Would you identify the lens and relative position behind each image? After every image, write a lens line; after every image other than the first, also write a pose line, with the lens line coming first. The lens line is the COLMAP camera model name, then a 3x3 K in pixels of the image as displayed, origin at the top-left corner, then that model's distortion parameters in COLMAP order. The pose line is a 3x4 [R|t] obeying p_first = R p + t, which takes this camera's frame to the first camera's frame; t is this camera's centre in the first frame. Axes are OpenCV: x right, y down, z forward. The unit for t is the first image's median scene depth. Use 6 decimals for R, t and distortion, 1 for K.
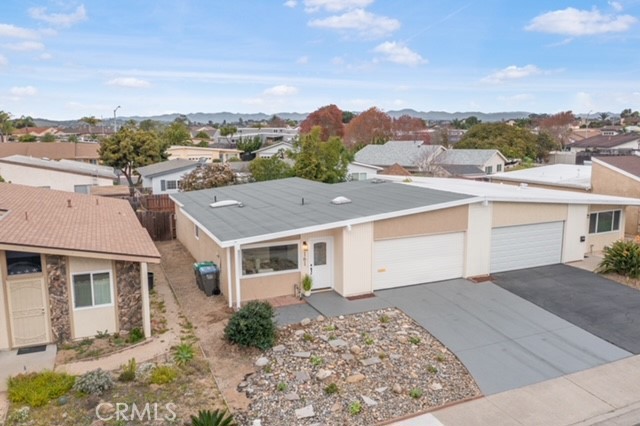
lens RADIAL K [[502.5, 0, 318.5], [0, 502.5, 216.8], [0, 0, 1]] dist [0.001650, -0.000202]
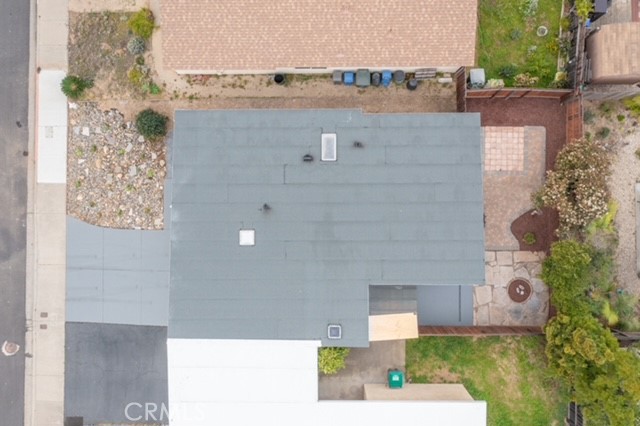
lens RADIAL K [[502.5, 0, 319.9], [0, 502.5, 212.0], [0, 0, 1]] dist [0.001650, -0.000202]
pose [[-0.402510, 0.915399, -0.005569, -0.067762], [-0.127674, -0.050114, 0.990549, -1.279576], [0.906469, 0.399417, 0.137044, 1.136095]]
